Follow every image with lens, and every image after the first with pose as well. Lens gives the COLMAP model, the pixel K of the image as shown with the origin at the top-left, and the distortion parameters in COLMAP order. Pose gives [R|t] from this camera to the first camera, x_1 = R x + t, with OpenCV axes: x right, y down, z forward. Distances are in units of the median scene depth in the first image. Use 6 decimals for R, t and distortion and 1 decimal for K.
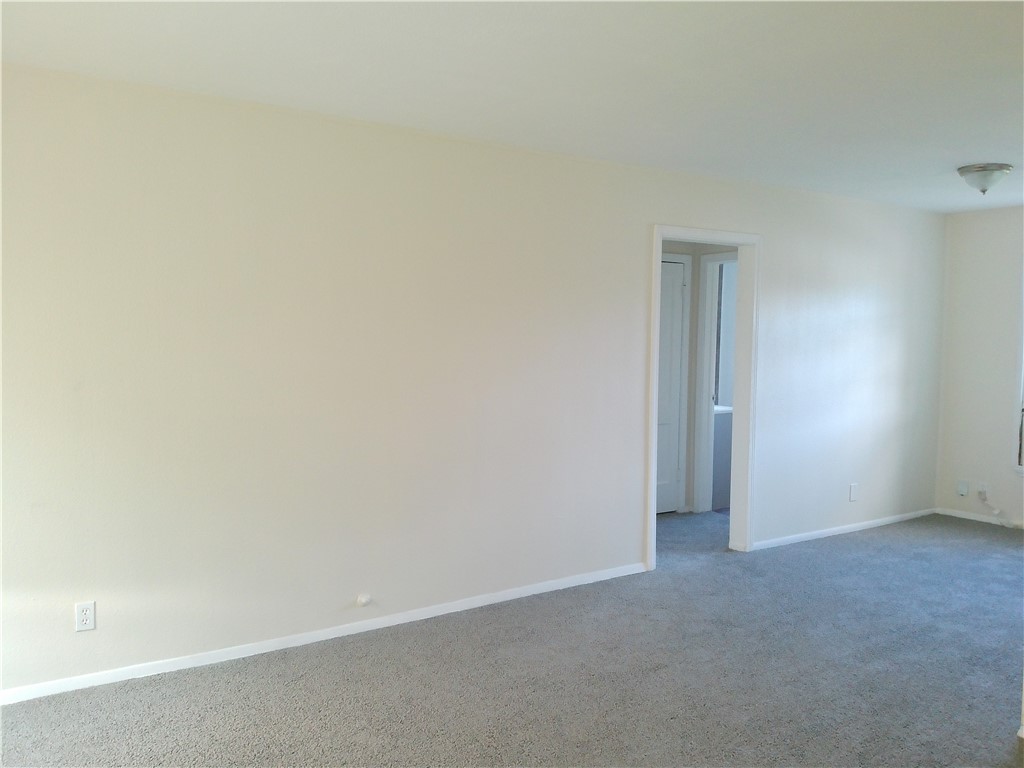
lens RADIAL K [[835.5, 0, 512.7], [0, 835.5, 384.2], [0, 0, 1]] dist [0.043372, -0.075449]
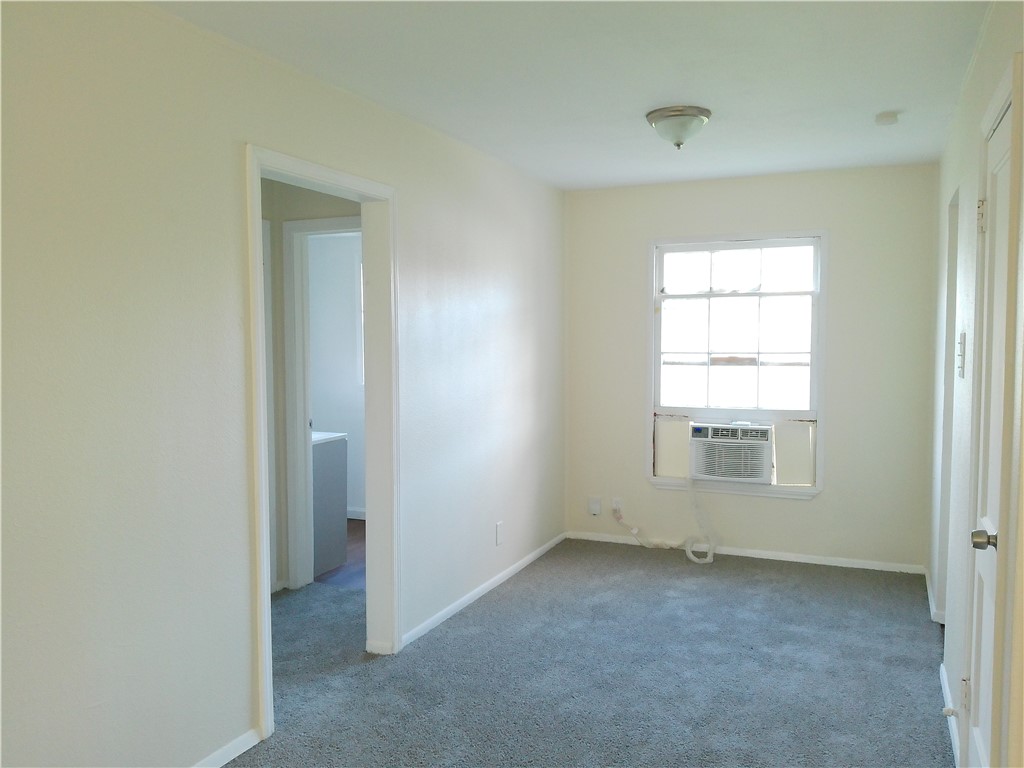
lens RADIAL K [[835.5, 0, 512.5], [0, 835.5, 375.3], [0, 0, 1]] dist [0.043372, -0.075449]
pose [[0.841379, -0.041190, 0.538874, 0.002873], [0.046993, 0.998891, 0.002979, -0.021927], [-0.538399, 0.022817, 0.842381, 0.367338]]
